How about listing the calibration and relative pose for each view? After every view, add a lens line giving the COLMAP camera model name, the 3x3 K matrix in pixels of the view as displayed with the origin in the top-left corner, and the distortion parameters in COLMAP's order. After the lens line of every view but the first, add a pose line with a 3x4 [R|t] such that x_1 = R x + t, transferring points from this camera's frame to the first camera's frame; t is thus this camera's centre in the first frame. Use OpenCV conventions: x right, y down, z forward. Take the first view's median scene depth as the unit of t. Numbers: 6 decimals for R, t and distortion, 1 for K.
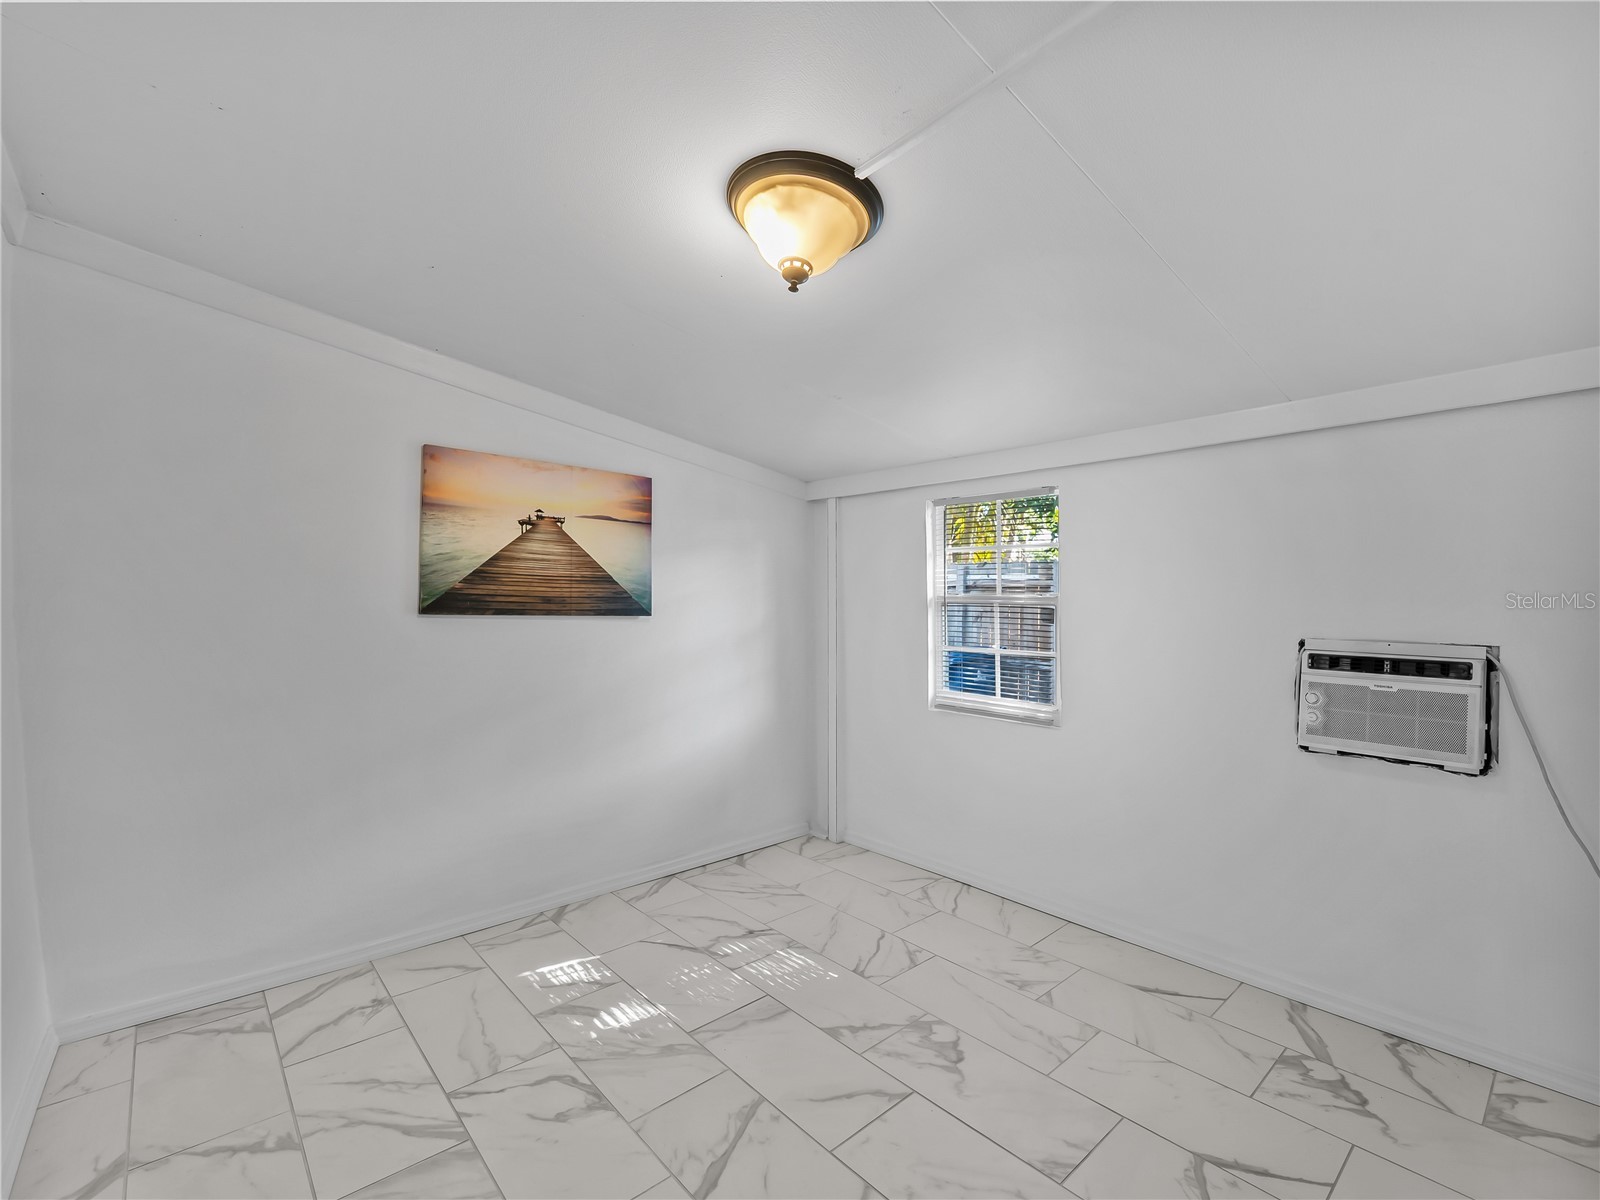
lens RADIAL K [[723.2, 0, 805.7], [0, 723.2, 605.2], [0, 0, 1]] dist [-0.002916, -0.001051]
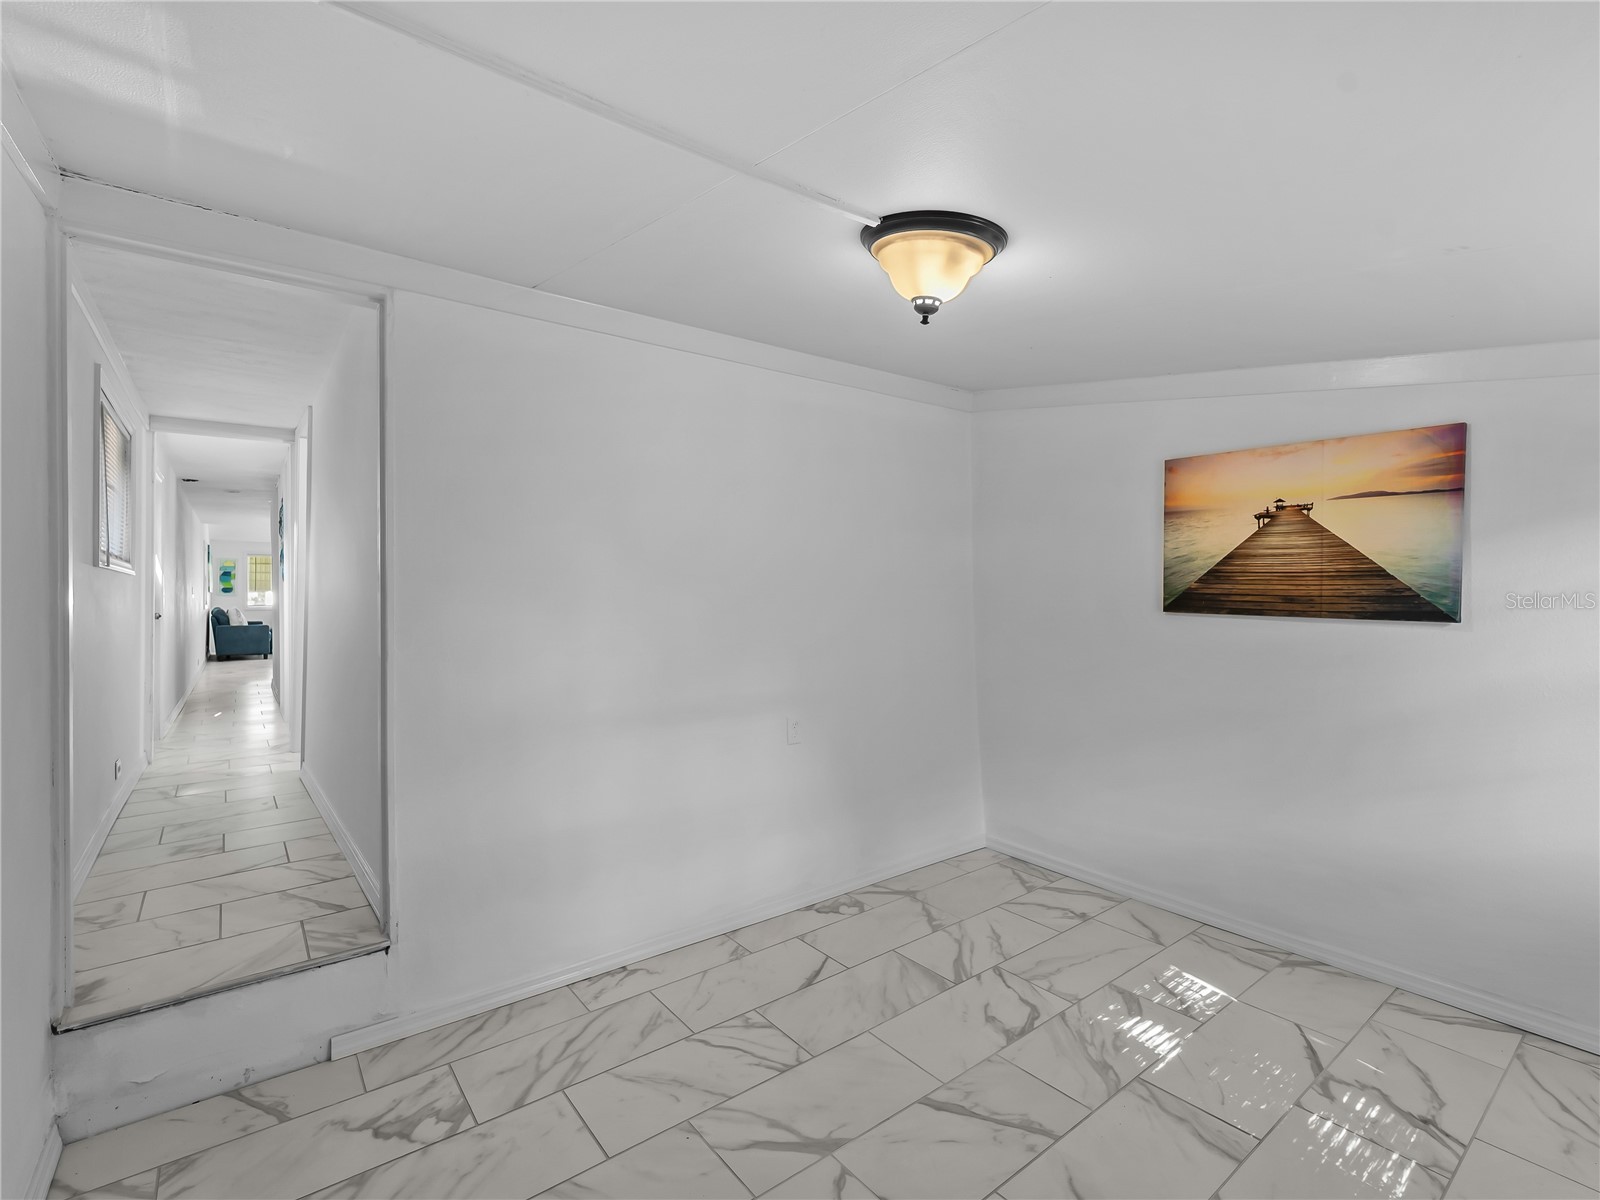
lens RADIAL K [[741.7, 0, 808.6], [0, 741.7, 583.9], [0, 0, 1]] dist [-0.001700, -0.000784]
pose [[-0.065026, -0.015450, -0.997764, 0.621656], [-0.004368, 0.999875, -0.015198, -0.010409], [0.997874, 0.003369, -0.065085, 0.496945]]
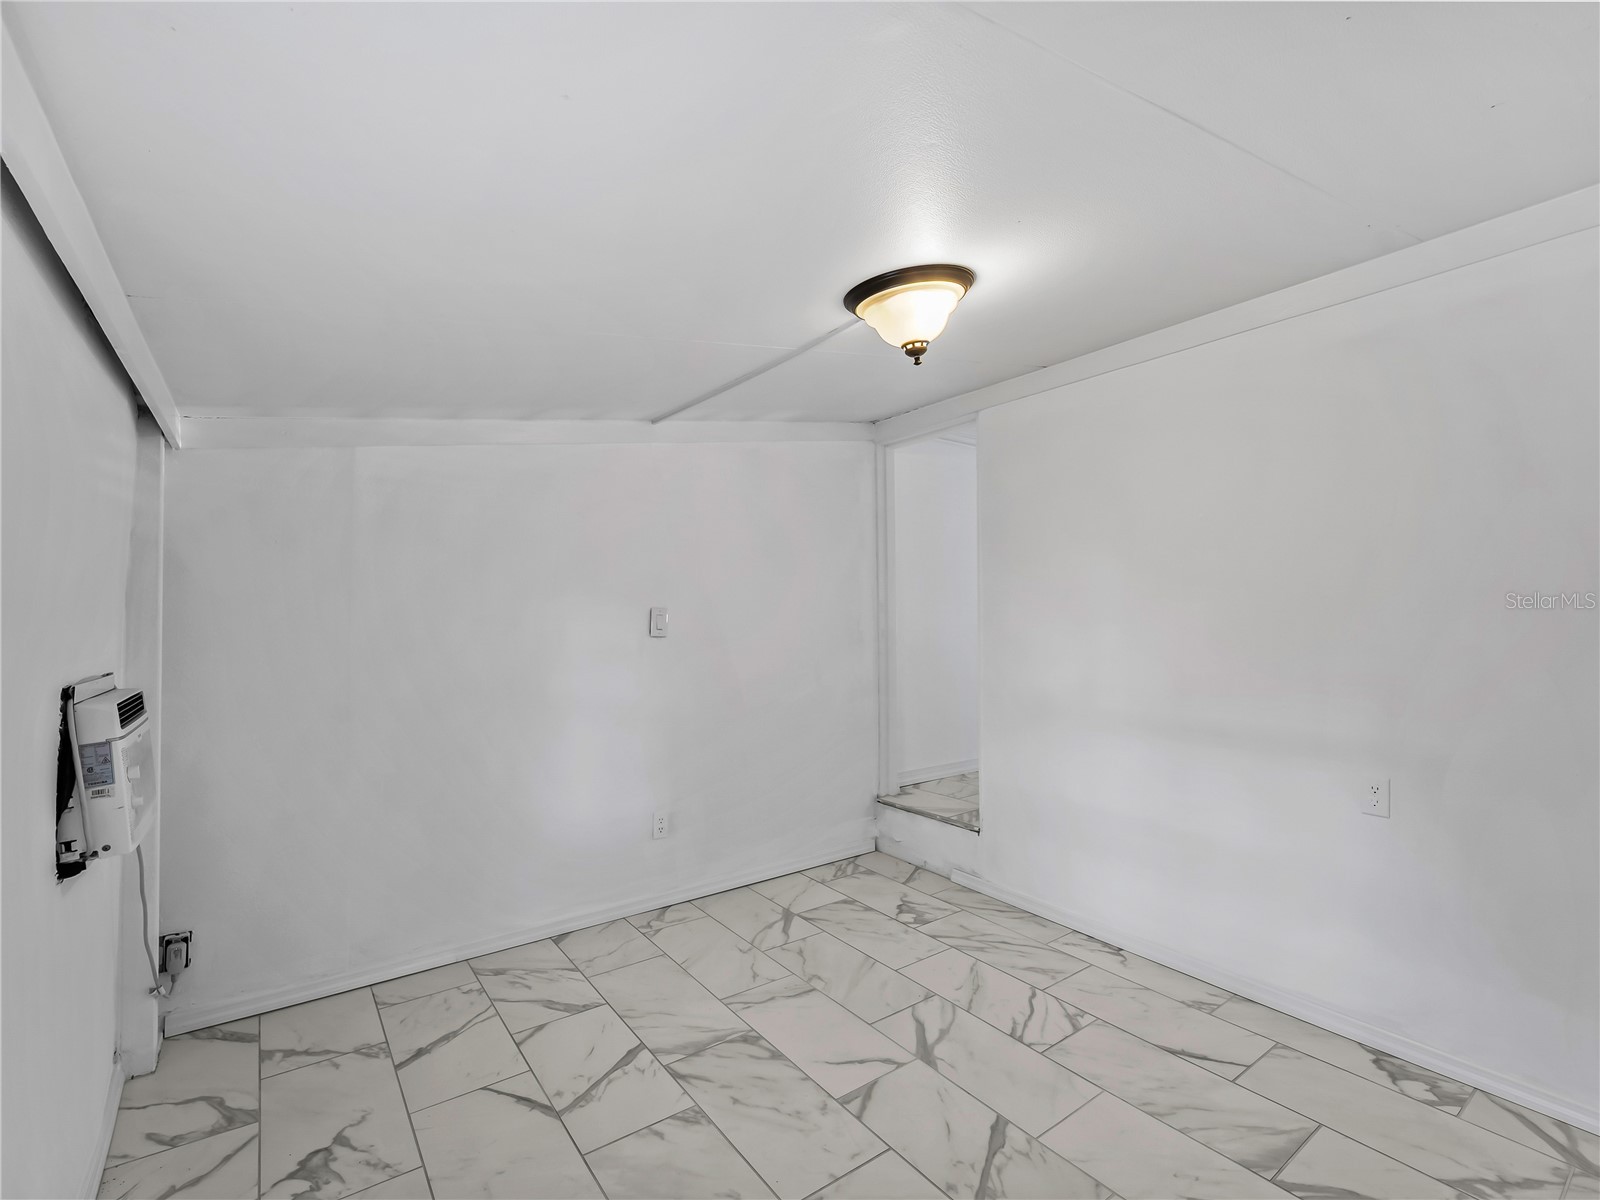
lens RADIAL K [[730.3, 0, 800.0], [0, 730.3, 600.0], [0, 0, 1]] dist [-0.003365, -0.000389]
pose [[-0.994330, 0.004720, 0.106235, 0.029587], [0.003485, 0.999924, -0.011810, -0.011110], [-0.106283, -0.011373, -0.994271, 1.253846]]
